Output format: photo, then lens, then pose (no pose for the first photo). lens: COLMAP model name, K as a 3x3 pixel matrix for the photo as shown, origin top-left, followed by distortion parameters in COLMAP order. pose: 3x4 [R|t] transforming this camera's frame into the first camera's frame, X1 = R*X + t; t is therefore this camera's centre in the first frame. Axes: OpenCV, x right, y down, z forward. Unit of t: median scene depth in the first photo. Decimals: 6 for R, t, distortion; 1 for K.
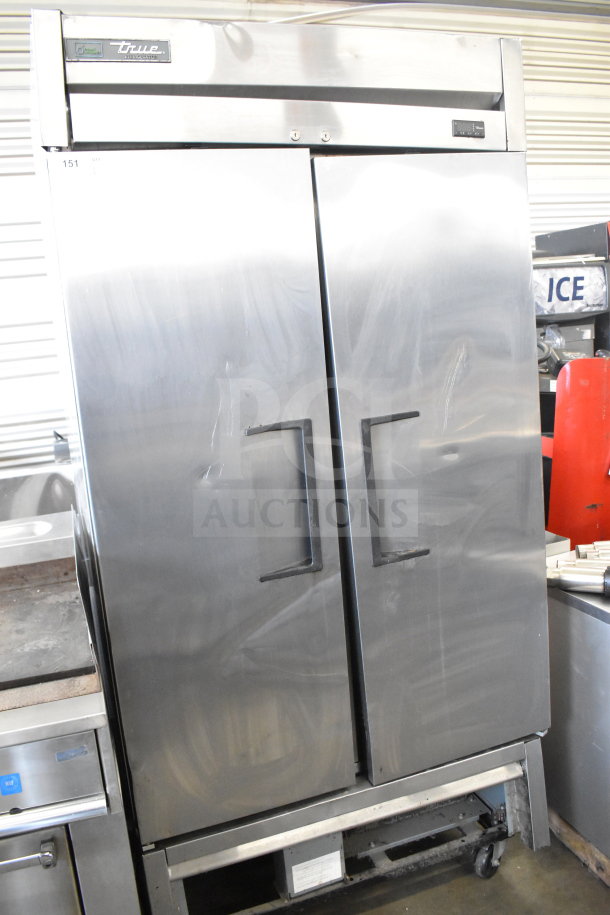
lens RADIAL K [[756.7, 0, 301.3], [0, 756.7, 457.6], [0, 0, 1]] dist [-0.073617, -0.007509]
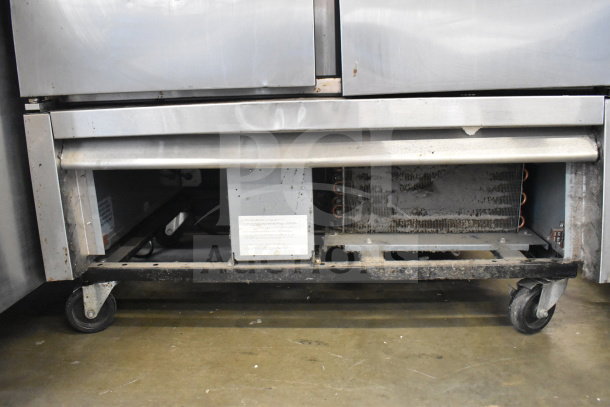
lens RADIAL K [[504.5, 0, 305.8], [0, 504.5, 200.0], [0, 0, 1]] dist [-0.073617, -0.007509]
pose [[0.921949, 0.141283, -0.360624, 0.216800], [-0.115347, 0.989002, 0.092576, 0.438597], [0.369738, -0.043754, 0.928105, 0.493784]]
